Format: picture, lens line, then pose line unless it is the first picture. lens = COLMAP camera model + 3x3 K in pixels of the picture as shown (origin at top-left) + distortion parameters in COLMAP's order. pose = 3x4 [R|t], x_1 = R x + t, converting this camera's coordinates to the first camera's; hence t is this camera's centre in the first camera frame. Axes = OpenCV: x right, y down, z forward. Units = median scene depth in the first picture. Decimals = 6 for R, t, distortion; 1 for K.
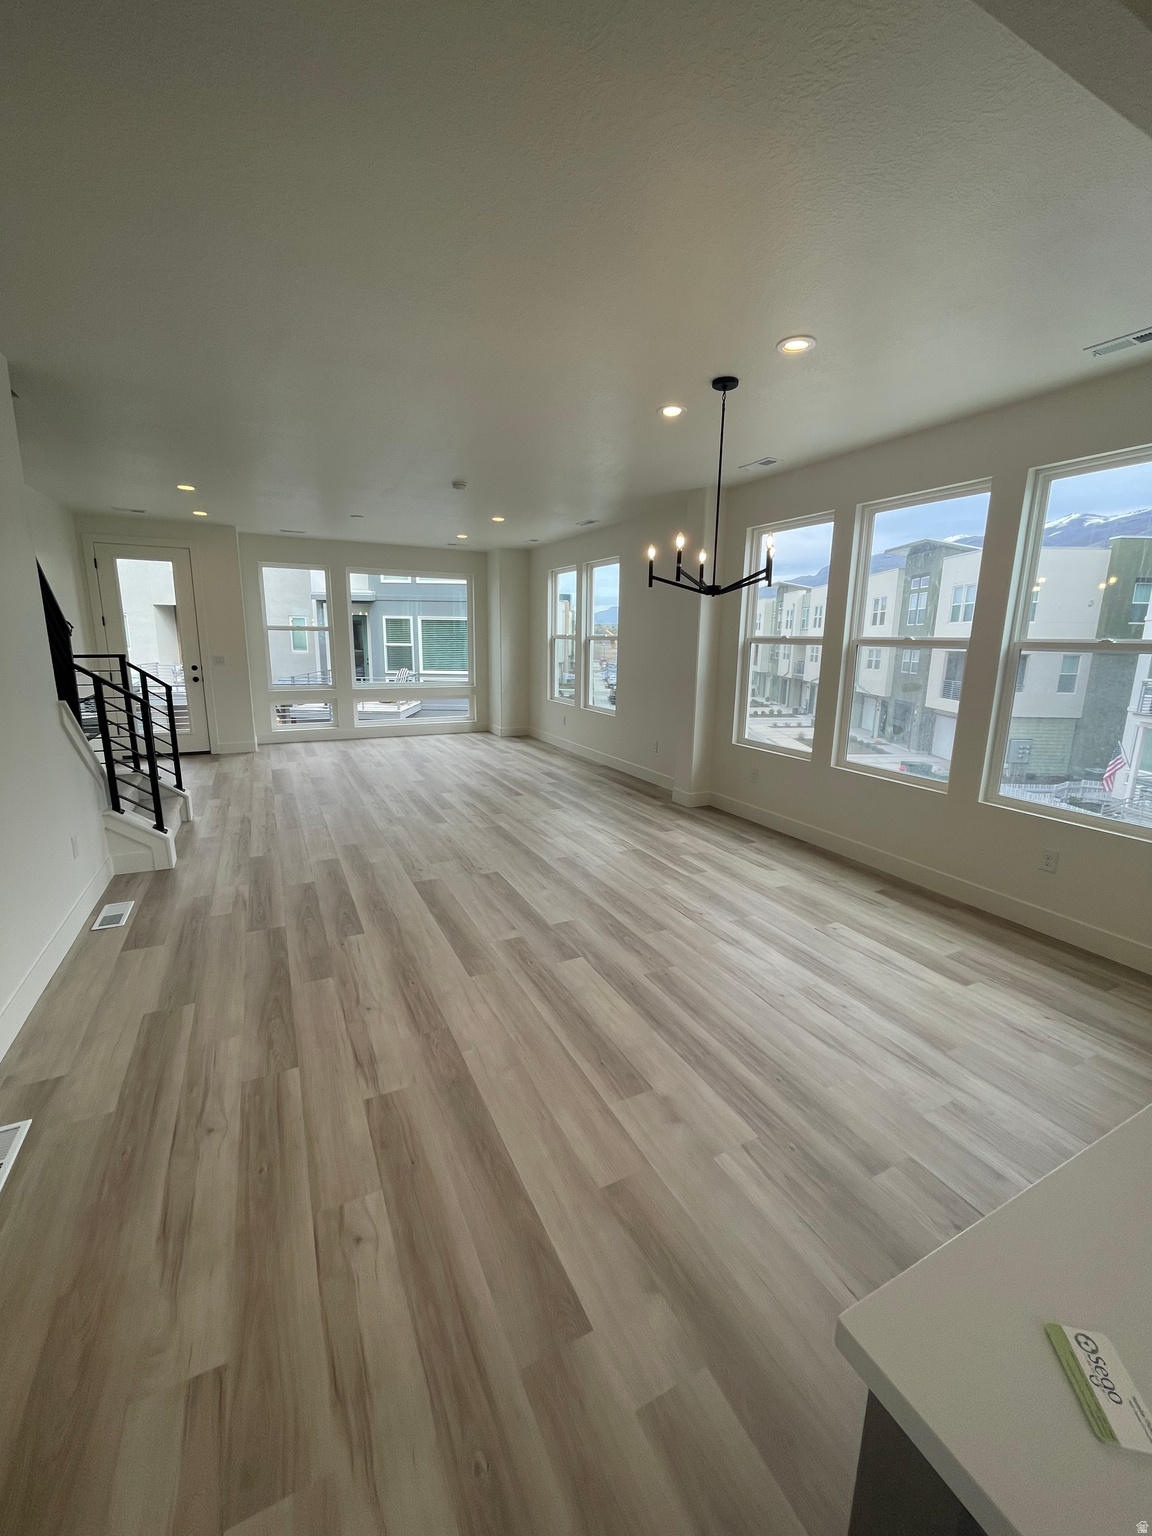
lens RADIAL K [[622.8, 0, 574.0], [0, 622.8, 758.9], [0, 0, 1]] dist [0.002008, 0.000110]
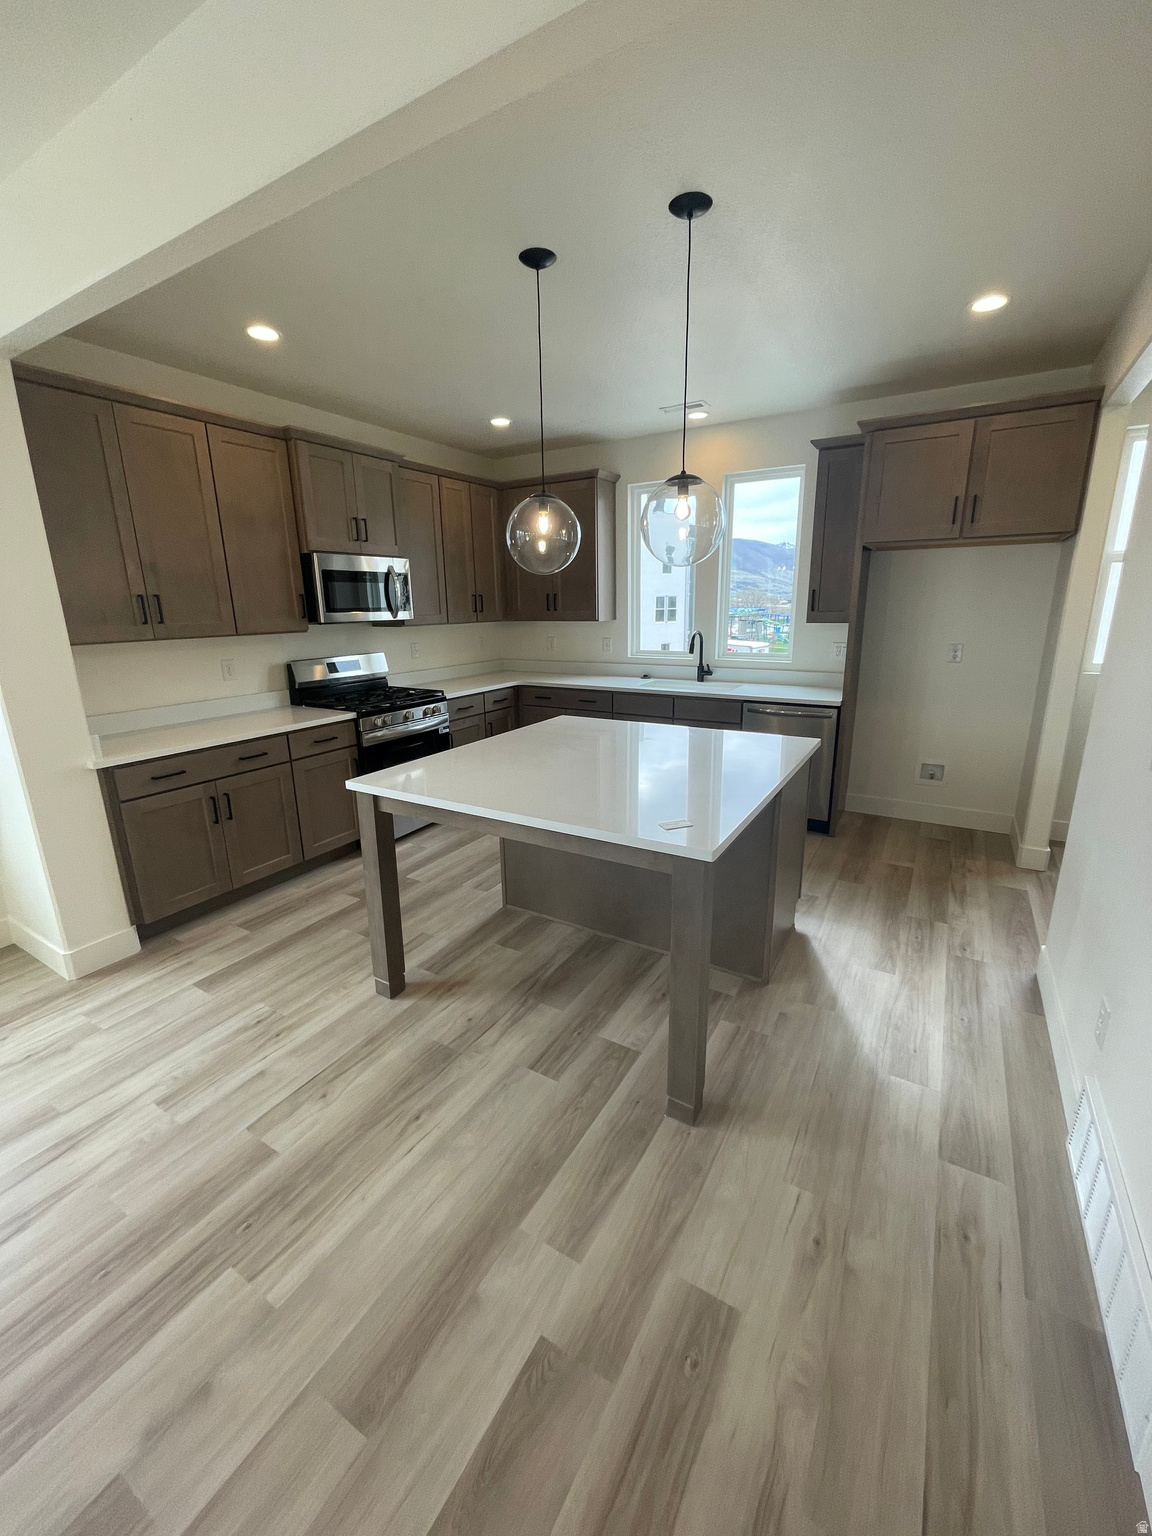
lens RADIAL K [[622.8, 0, 575.8], [0, 622.8, 767.1], [0, 0, 1]] dist [0.002008, 0.000110]
pose [[-0.535661, -0.224330, 0.814090, -0.461994], [0.172123, 0.914822, 0.365342, -0.184021], [-0.826705, 0.335823, -0.451422, 0.861339]]
